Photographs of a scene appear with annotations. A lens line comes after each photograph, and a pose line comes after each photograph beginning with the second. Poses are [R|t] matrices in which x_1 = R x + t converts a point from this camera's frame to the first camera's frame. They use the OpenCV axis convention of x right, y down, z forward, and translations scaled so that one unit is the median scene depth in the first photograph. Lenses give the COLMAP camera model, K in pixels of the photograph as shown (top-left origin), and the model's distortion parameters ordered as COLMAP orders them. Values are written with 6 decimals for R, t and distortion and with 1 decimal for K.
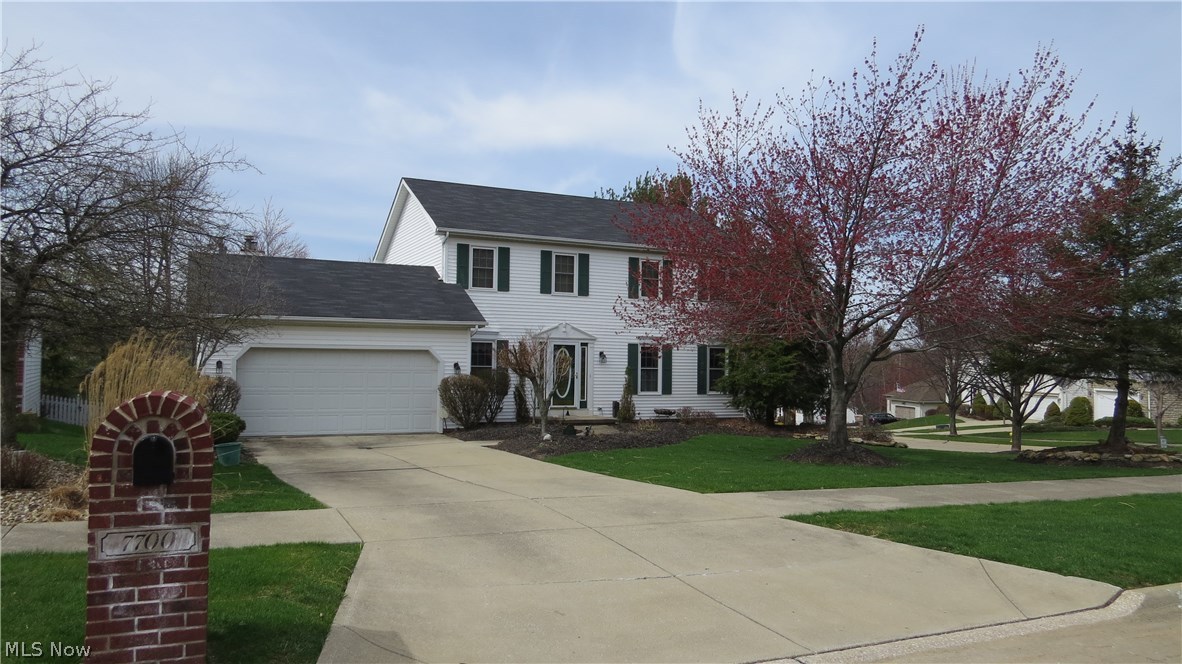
lens RADIAL K [[882.9, 0, 591.0], [0, 882.9, 332.0], [0, 0, 1]] dist [-0.005508, 0.000446]
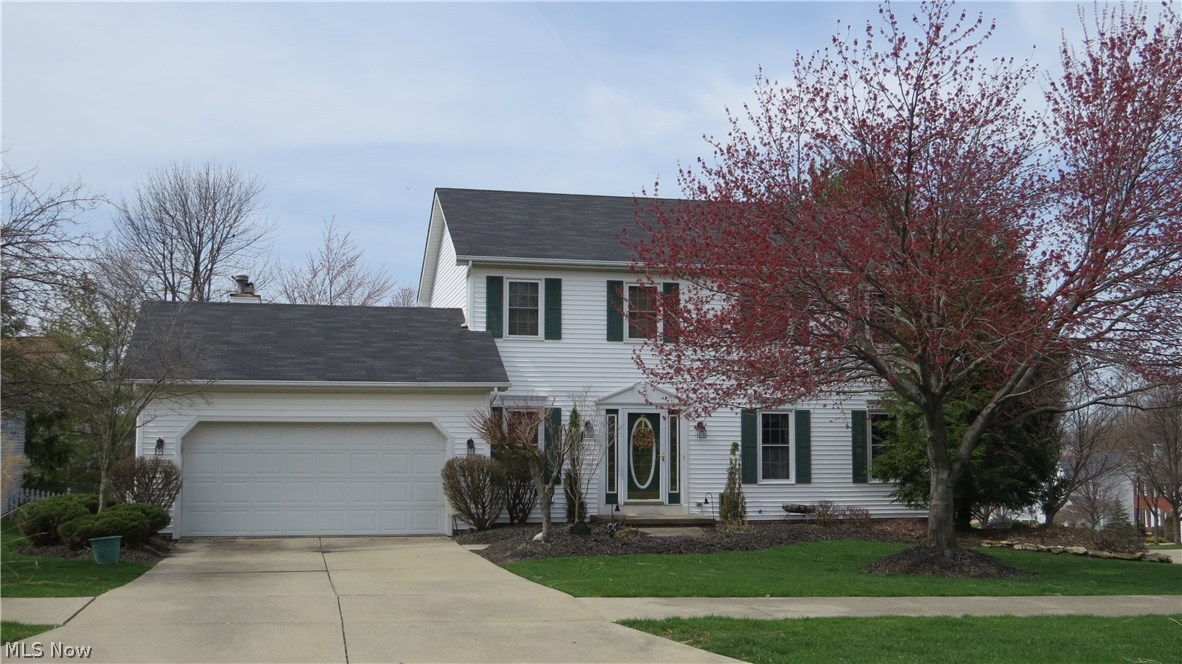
lens RADIAL K [[1362.8, 0, 591.0], [0, 1362.8, 332.0], [0, 0, 1]] dist [-0.034057, -0.023206]
pose [[0.973482, -0.030462, -0.226725, 0.181536], [0.019154, 0.998468, -0.051909, 0.005922], [0.227959, 0.046190, 0.972575, -0.071169]]
